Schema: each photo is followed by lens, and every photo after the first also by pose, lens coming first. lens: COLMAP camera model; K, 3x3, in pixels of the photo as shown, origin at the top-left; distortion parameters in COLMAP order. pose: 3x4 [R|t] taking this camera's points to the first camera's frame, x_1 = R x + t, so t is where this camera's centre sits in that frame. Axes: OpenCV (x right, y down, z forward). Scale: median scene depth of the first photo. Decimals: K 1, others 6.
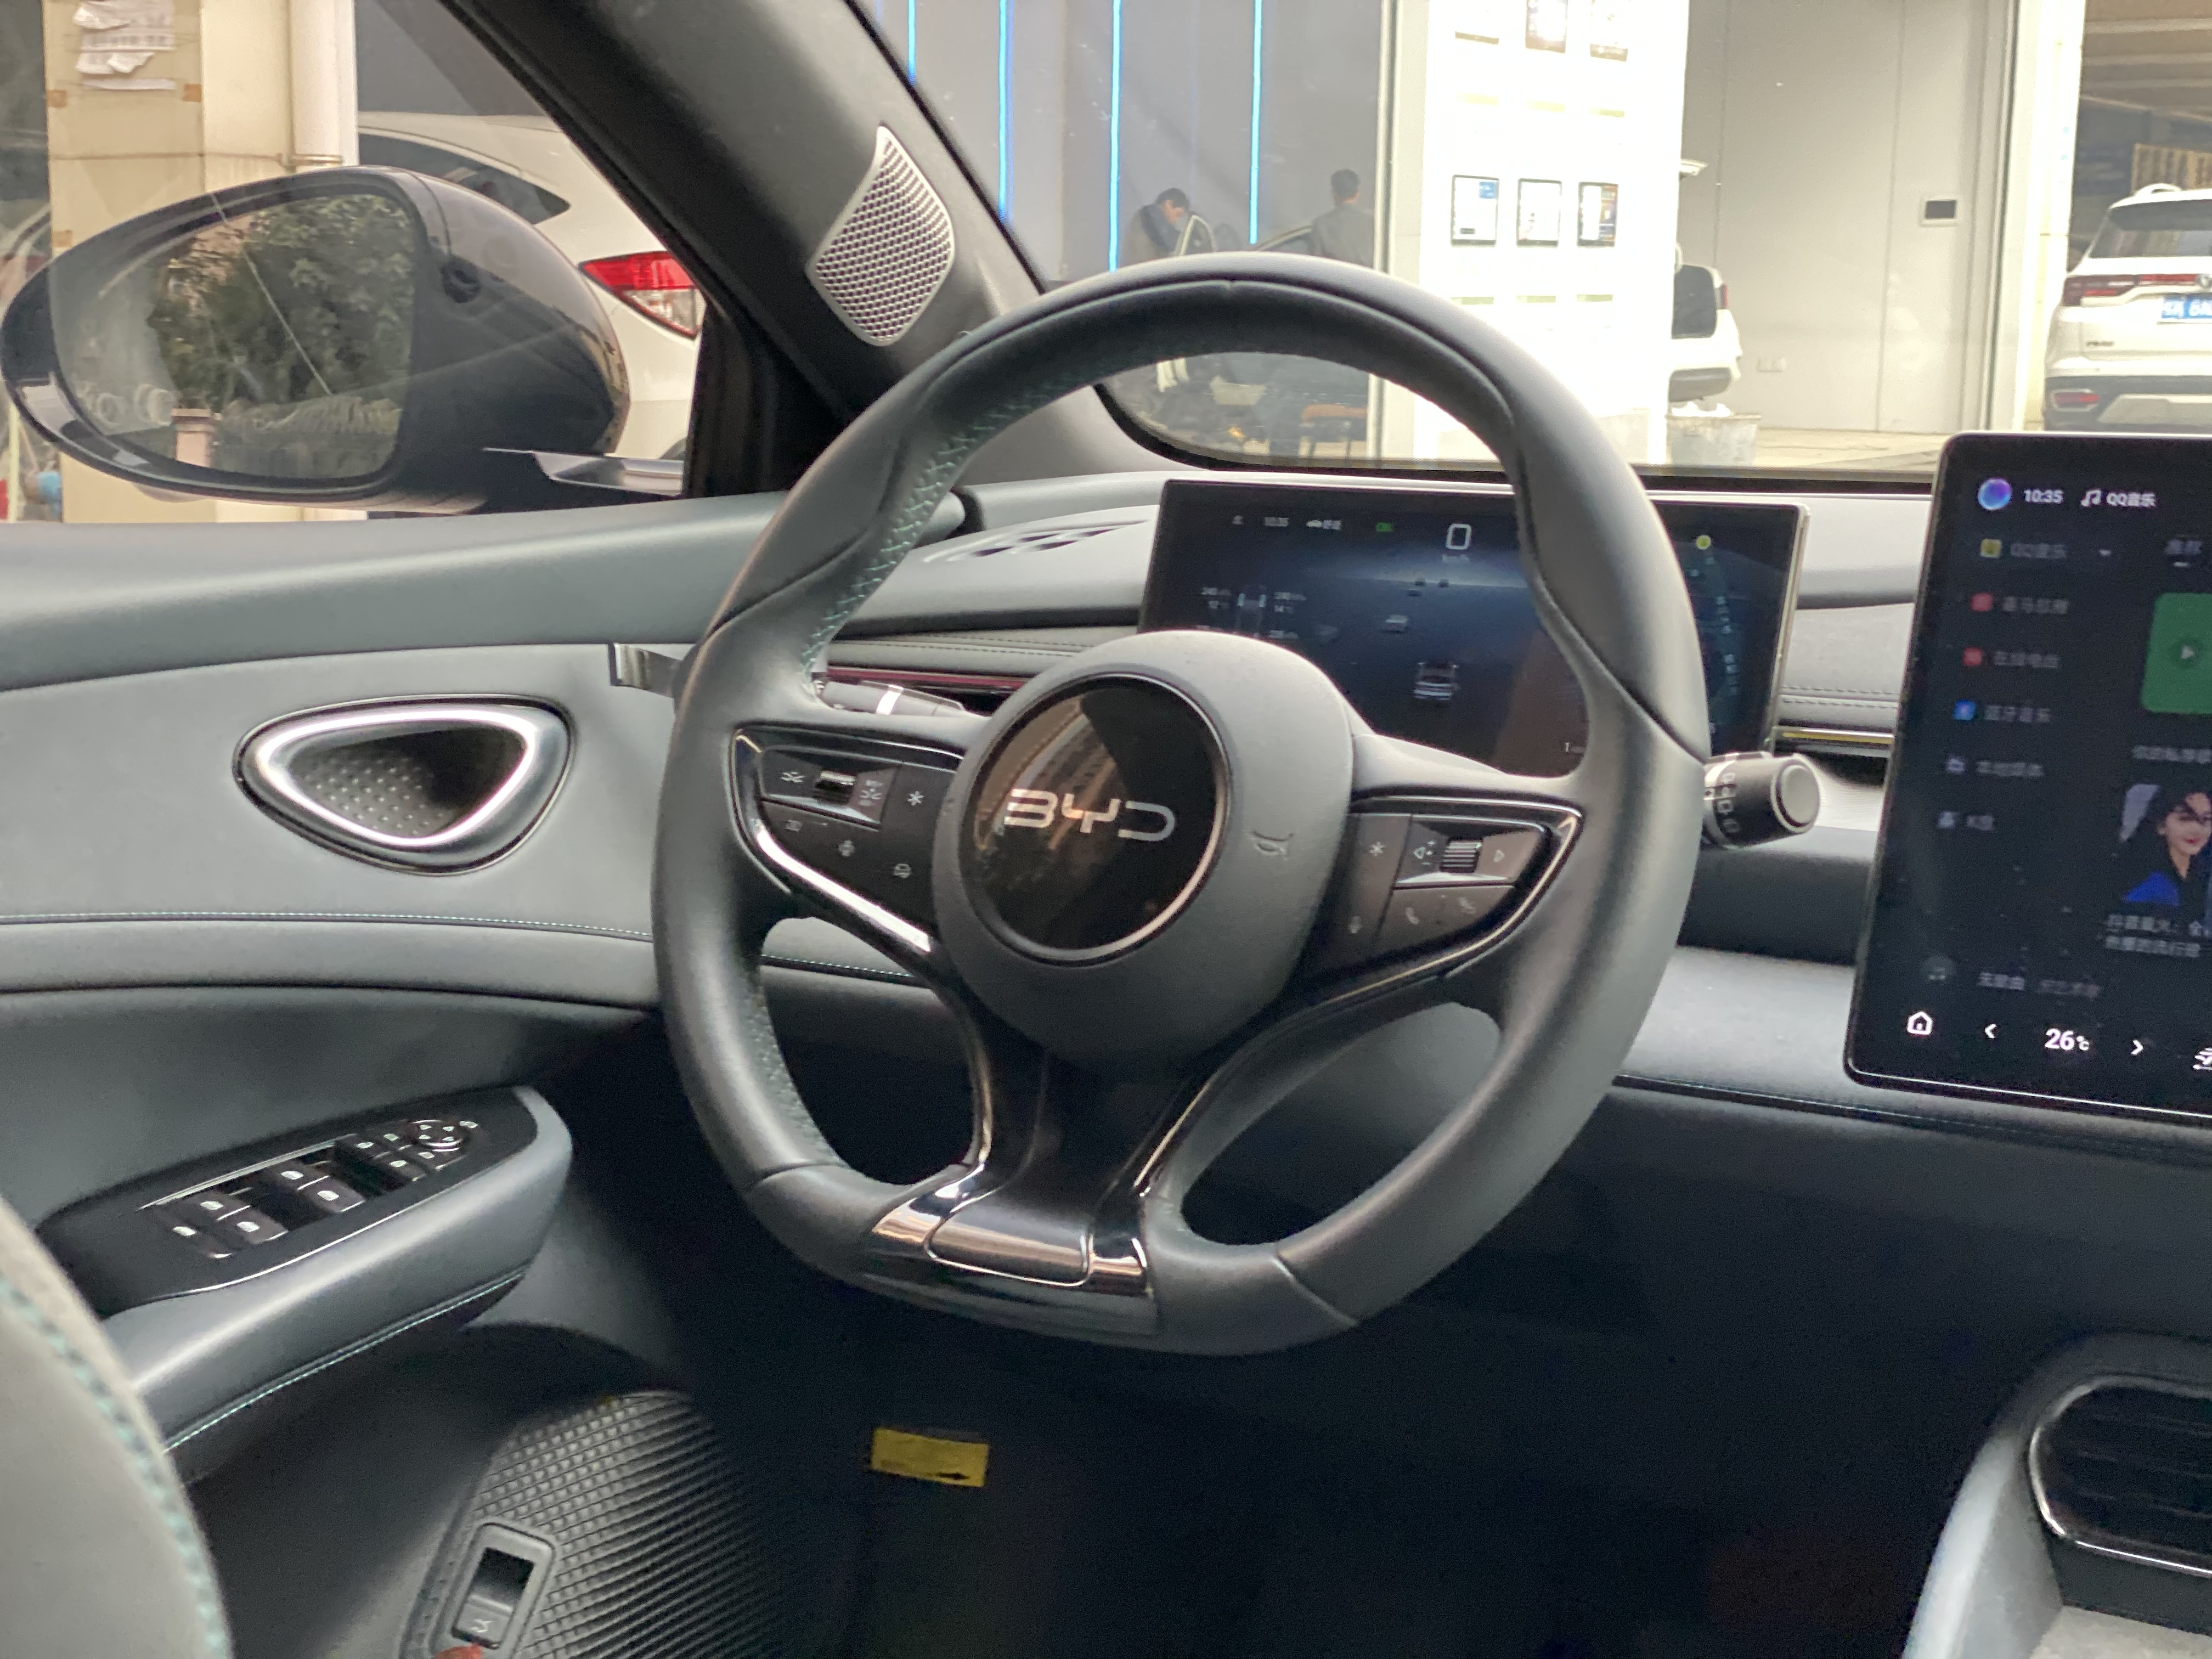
lens RADIAL K [[3400.0, 0, 1117.3], [0, 3400.0, 839.2], [0, 0, 1]] dist [0.257274, 0.000000]
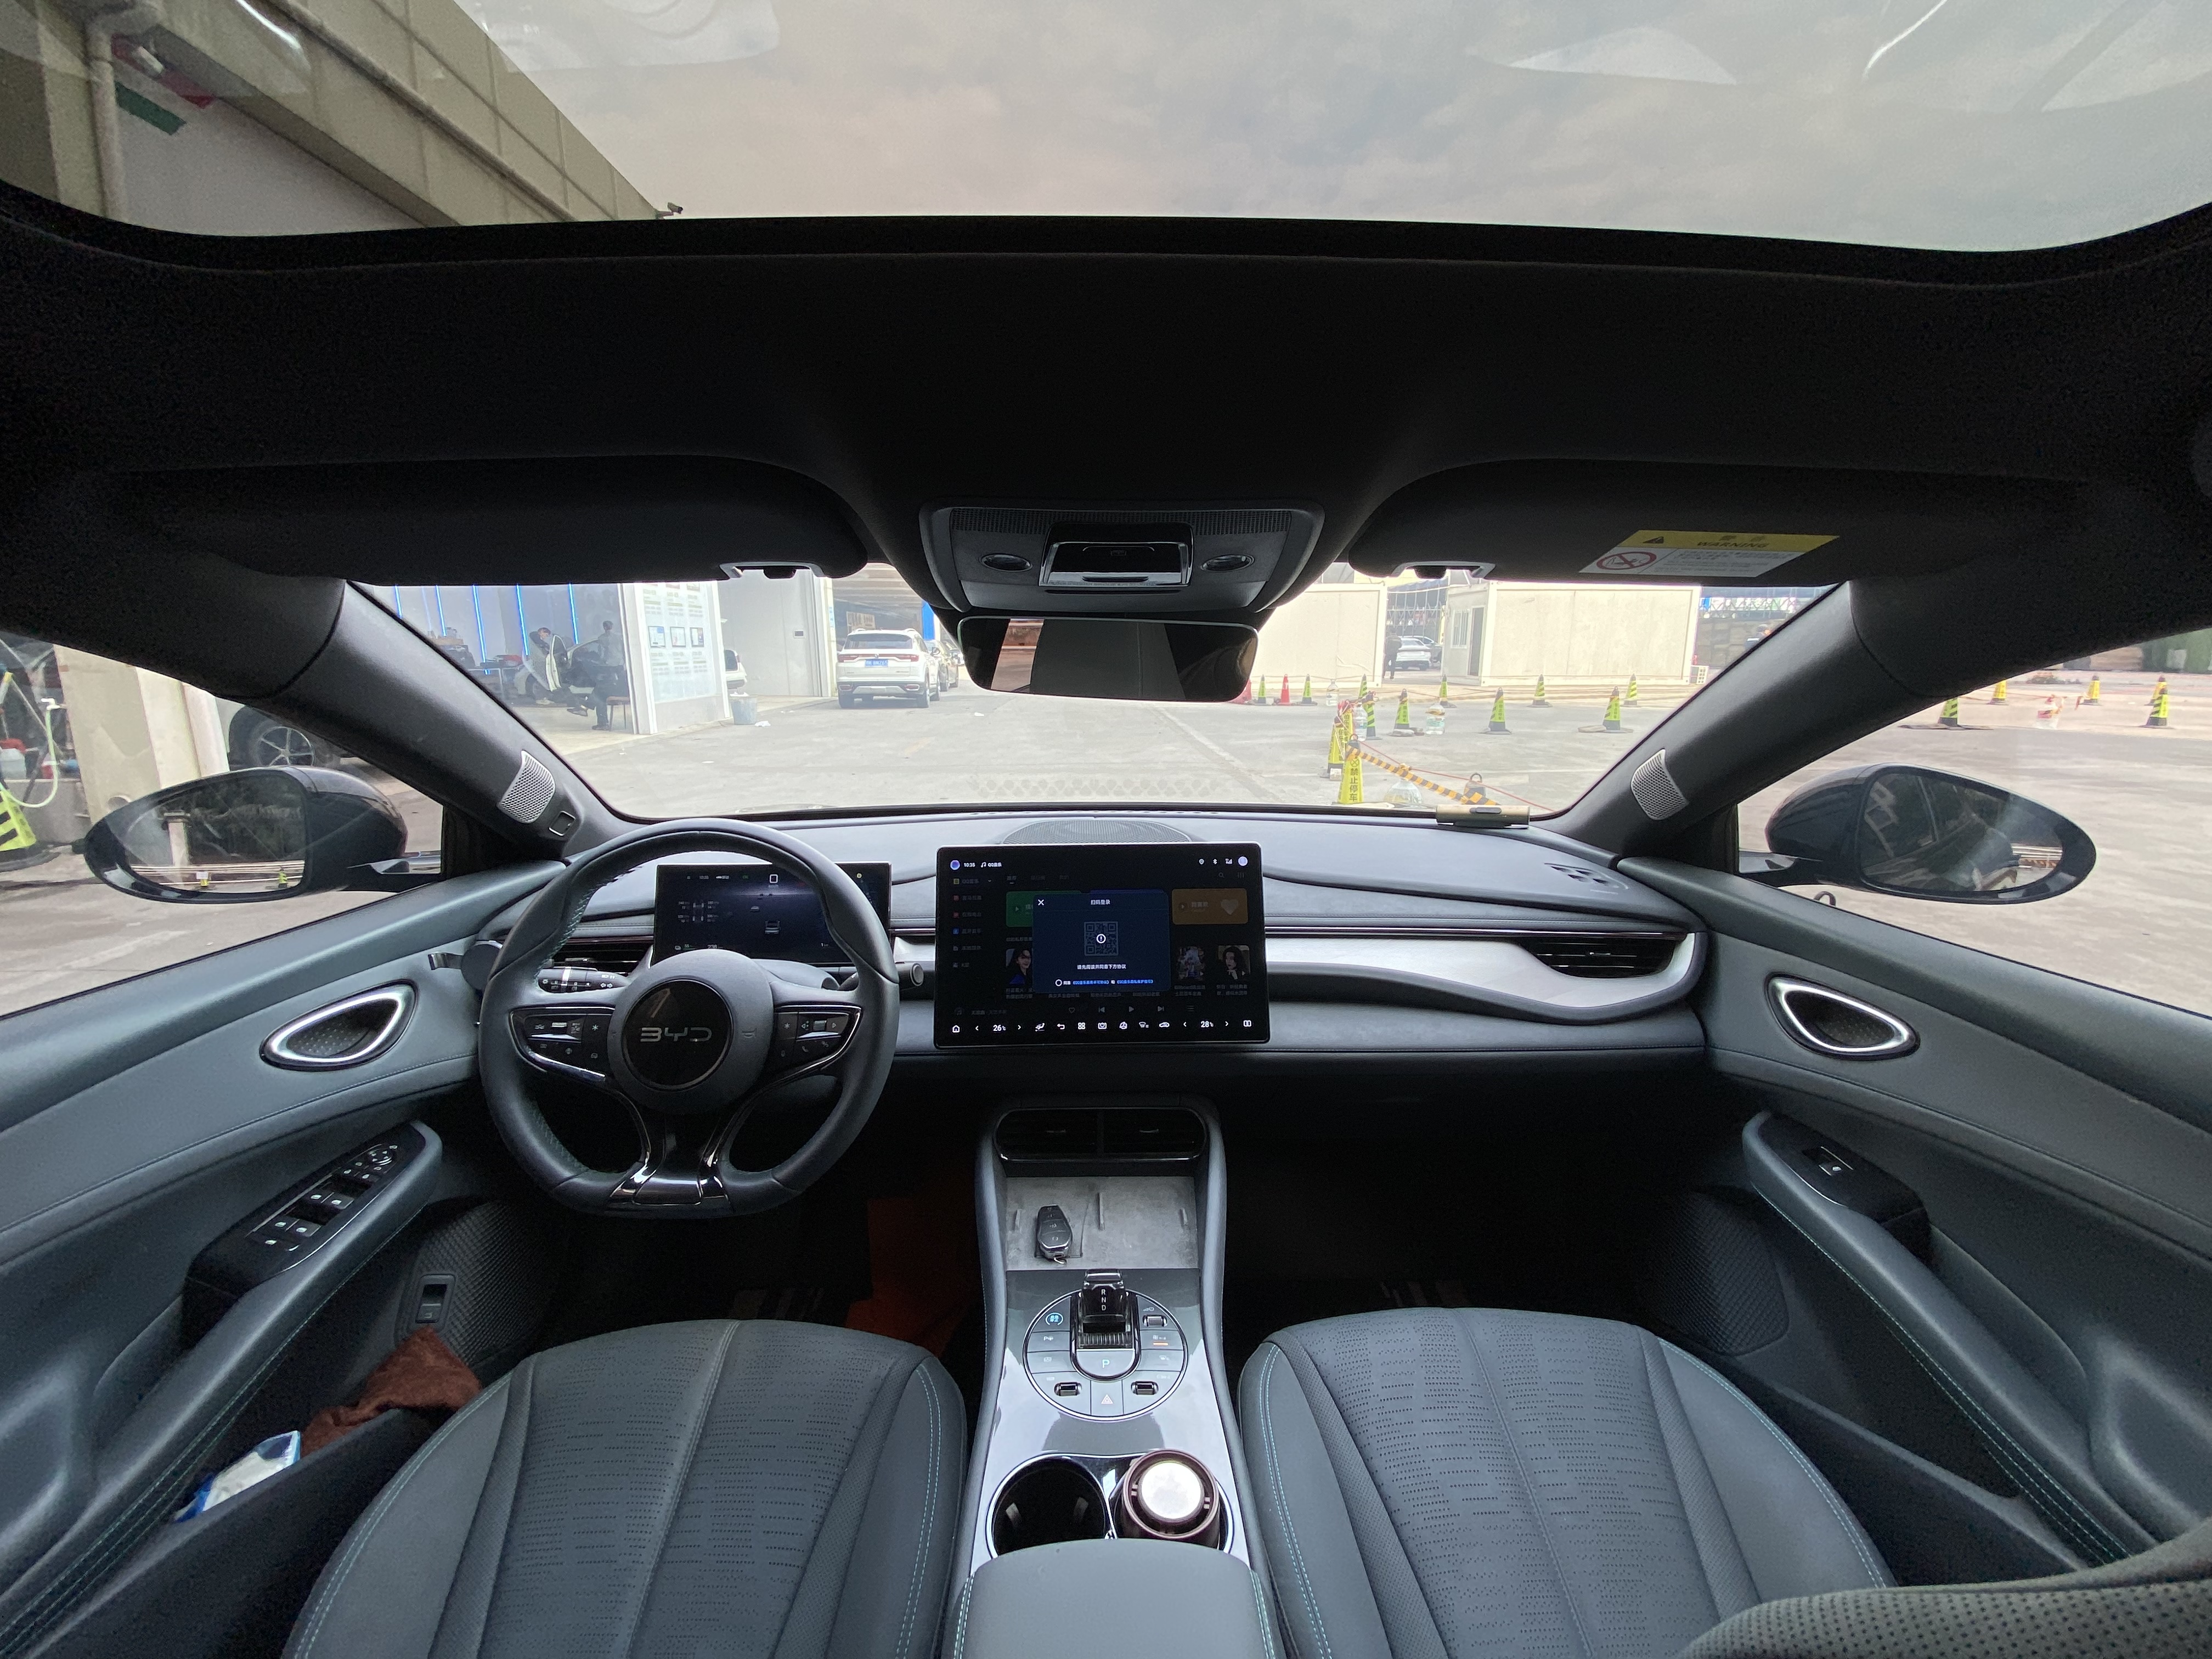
lens RADIAL K [[953.7, 0, 1116.3], [0, 953.7, 852.1], [0, 0, 1]] dist [-0.002086, -0.000741]
pose [[0.856345, -0.133154, 0.498942, -0.053420], [0.109609, 0.991038, 0.076357, -0.135117], [-0.504637, -0.010699, 0.863265, 0.119154]]
